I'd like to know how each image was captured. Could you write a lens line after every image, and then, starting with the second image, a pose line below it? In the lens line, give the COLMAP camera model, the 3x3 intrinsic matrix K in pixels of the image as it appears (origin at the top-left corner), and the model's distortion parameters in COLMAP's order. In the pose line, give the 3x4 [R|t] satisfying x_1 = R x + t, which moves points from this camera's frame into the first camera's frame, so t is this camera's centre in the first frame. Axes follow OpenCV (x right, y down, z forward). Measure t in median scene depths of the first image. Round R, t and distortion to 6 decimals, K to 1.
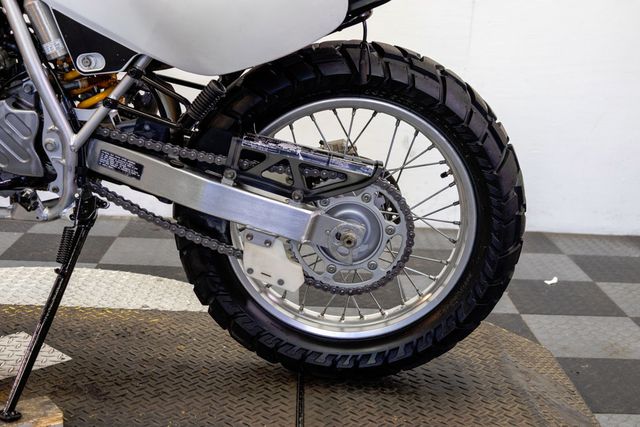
lens RADIAL K [[850.2, 0, 333.1], [0, 850.2, 203.0], [0, 0, 1]] dist [0.002867, 0.000000]
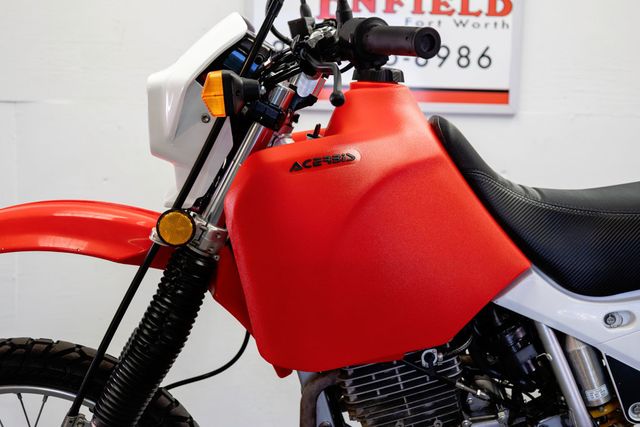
lens RADIAL K [[850.2, 0, 323.6], [0, 850.2, 219.3], [0, 0, 1]] dist [0.002867, 0.000000]
pose [[0.999540, -0.030320, -0.000108, -0.583019], [0.029973, 0.988625, -0.147387, -0.229275], [0.004576, 0.147316, 0.989079, 0.065326]]
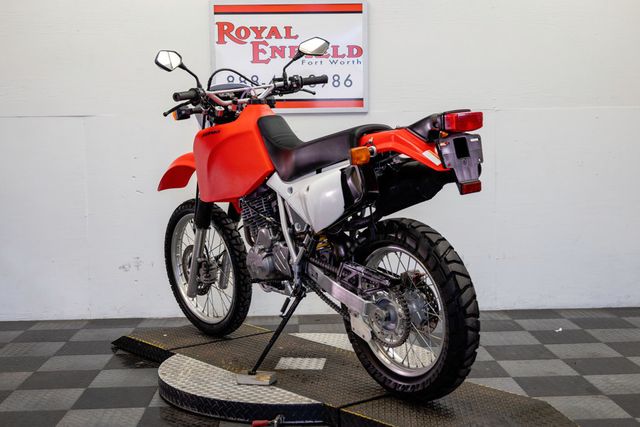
lens RADIAL K [[850.2, 0, 319.7], [0, 850.2, 222.3], [0, 0, 1]] dist [0.002867, 0.000000]
pose [[0.997672, -0.067319, -0.010871, -0.333030], [0.064956, 0.986708, -0.148956, 0.171166], [0.020754, 0.147903, 0.988784, -1.289221]]
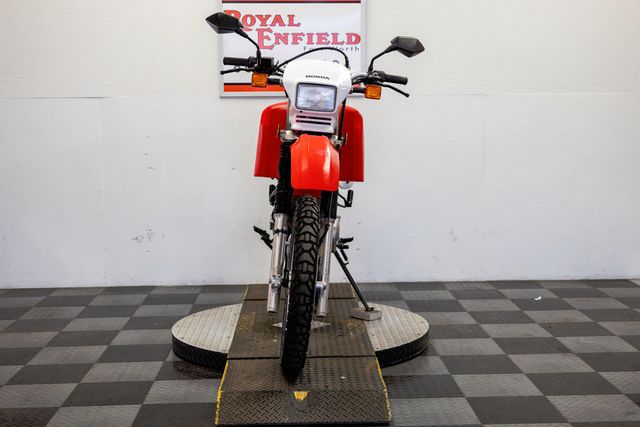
lens RADIAL K [[850.2, 0, 324.3], [0, 850.2, 225.4], [0, 0, 1]] dist [0.002867, 0.000000]
pose [[0.998167, -0.060278, -0.005479, -0.335846], [0.059195, 0.991083, -0.119377, 0.216538], [0.012626, 0.118833, 0.992834, -1.533827]]
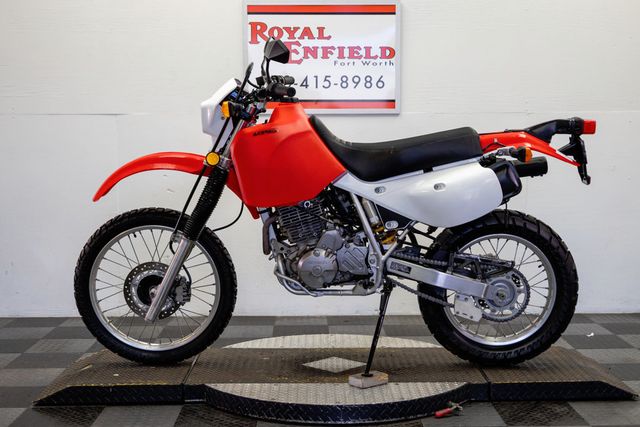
lens RADIAL K [[850.2, 0, 320.9], [0, 850.2, 221.0], [0, 0, 1]] dist [0.002867, 0.000000]
pose [[0.998229, -0.053671, -0.025645, -0.394642], [0.049150, 0.987059, -0.152637, 0.168623], [0.033505, 0.151106, 0.987950, -1.289467]]
